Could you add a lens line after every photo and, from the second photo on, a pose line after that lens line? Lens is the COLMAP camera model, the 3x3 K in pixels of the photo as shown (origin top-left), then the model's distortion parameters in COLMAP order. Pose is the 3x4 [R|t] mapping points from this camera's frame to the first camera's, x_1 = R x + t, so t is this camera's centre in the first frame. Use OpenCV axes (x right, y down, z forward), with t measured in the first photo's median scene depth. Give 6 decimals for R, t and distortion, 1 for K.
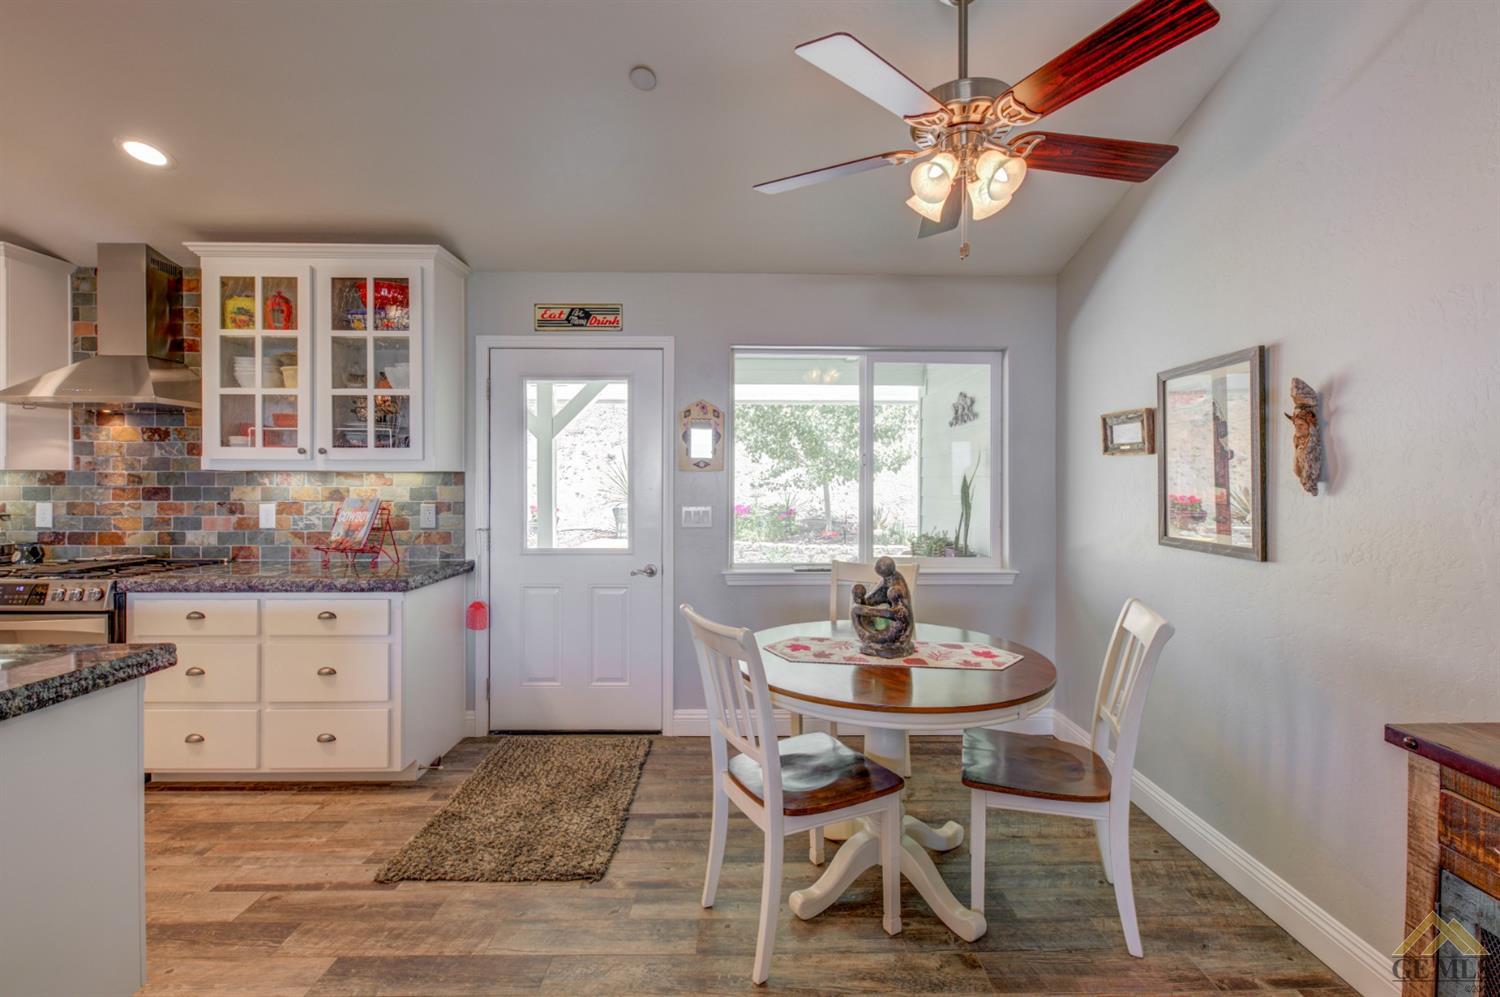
lens RADIAL K [[648.1, 0, 766.7], [0, 648.1, 483.6], [0, 0, 1]] dist [0.015319, -0.007698]
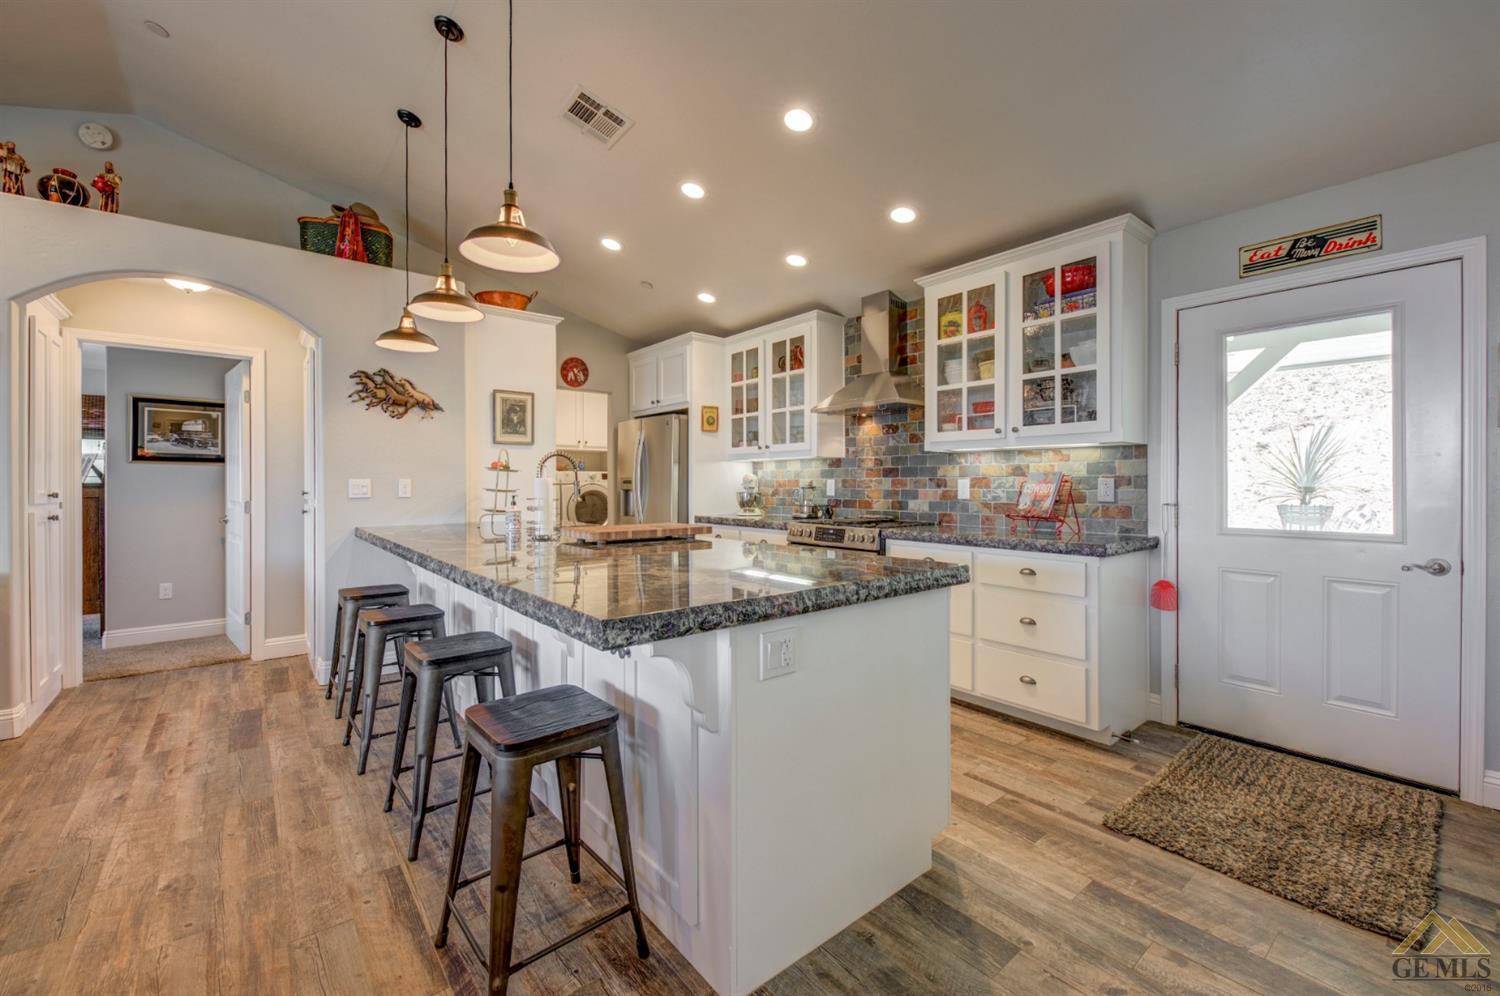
lens RADIAL K [[611.4, 0, 734.3], [0, 611.4, 483.4], [0, 0, 1]] dist [0.016708, -0.010810]
pose [[0.609282, -0.003298, -0.792946, -0.117862], [-0.000947, 0.999988, -0.004887, 0.045780], [0.792953, 0.003728, 0.609272, -0.043402]]
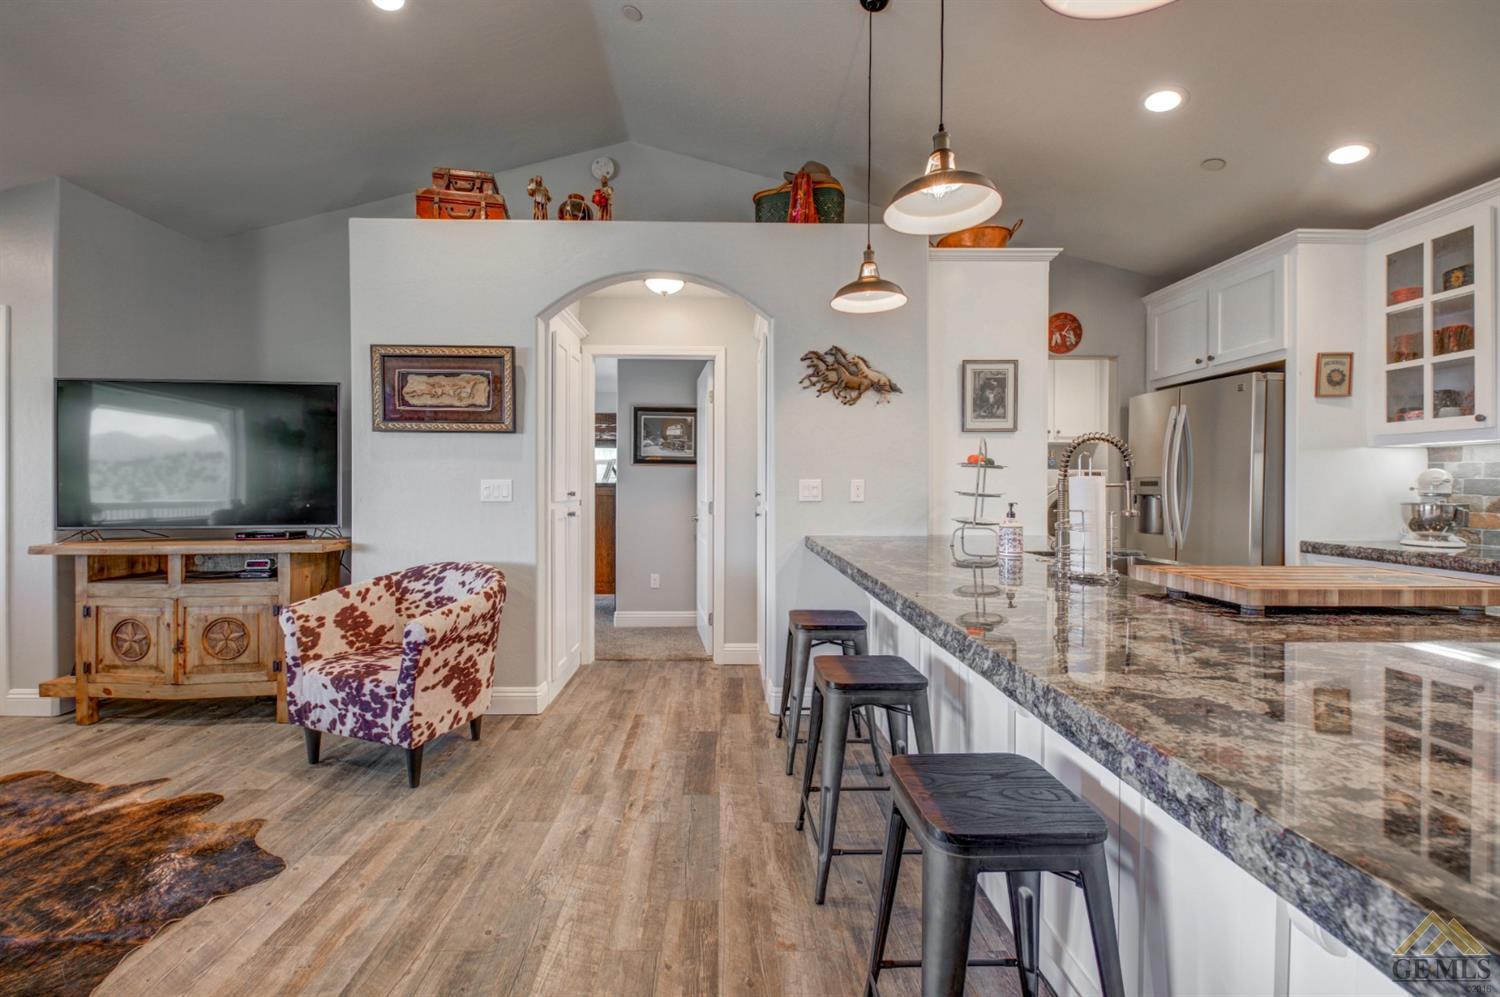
lens RADIAL K [[608.4, 0, 722.1], [0, 608.4, 483.0], [0, 0, 1]] dist [0.015935, -0.010162]
pose [[-0.018233, -0.006263, -0.999814, -0.477257], [-0.008846, 0.999942, -0.006102, 0.046037], [0.999795, 0.008733, -0.018287, -0.021548]]
